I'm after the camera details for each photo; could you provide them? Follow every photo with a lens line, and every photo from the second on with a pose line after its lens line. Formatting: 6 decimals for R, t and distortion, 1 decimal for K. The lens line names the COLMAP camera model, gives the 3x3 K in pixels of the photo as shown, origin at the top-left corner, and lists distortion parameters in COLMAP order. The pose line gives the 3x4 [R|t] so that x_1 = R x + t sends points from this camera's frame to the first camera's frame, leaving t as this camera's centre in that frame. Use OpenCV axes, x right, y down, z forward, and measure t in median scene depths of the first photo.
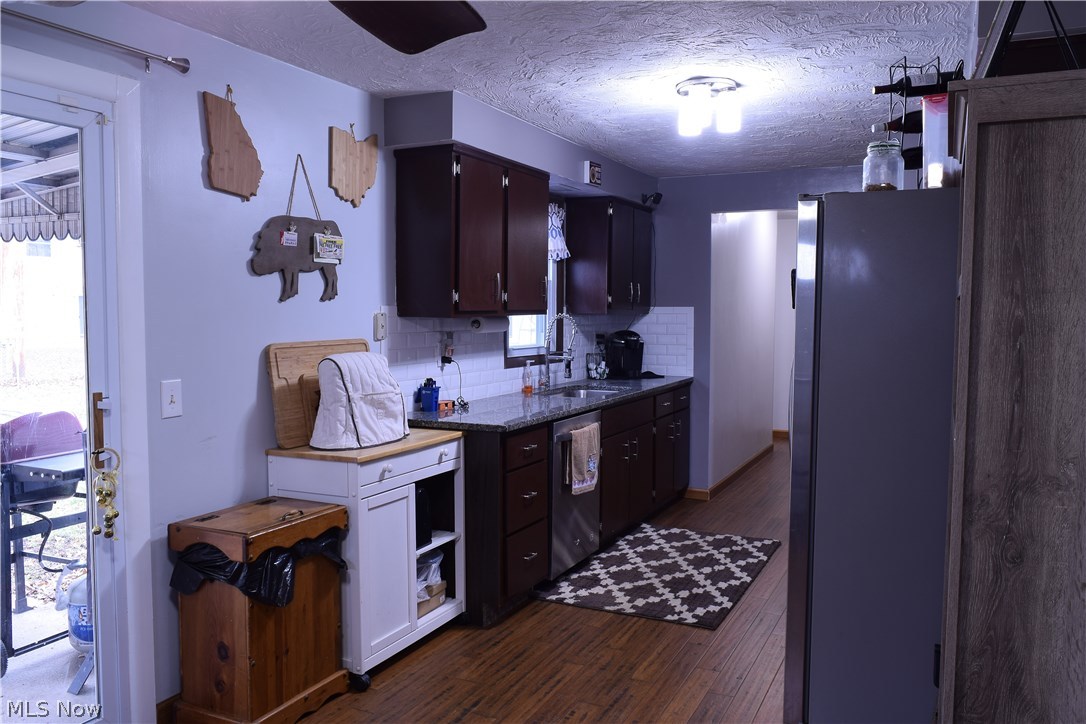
lens RADIAL K [[834.4, 0, 544.9], [0, 834.4, 359.7], [0, 0, 1]] dist [-0.025580, 0.006820]
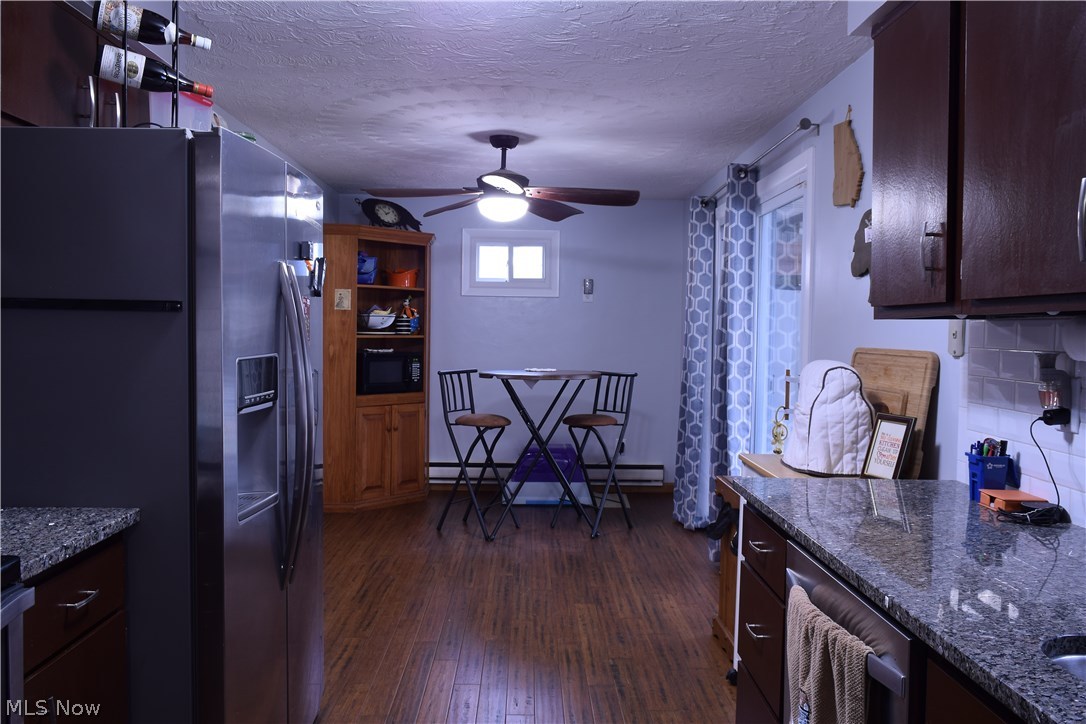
lens RADIAL K [[834.4, 0, 544.9], [0, 834.4, 359.7], [0, 0, 1]] dist [-0.025580, 0.006820]
pose [[-0.889271, 0.000005, -0.457380, 0.396619], [-0.046268, 0.994869, 0.089969, -0.069654], [0.455034, 0.101169, -0.884708, 1.537916]]
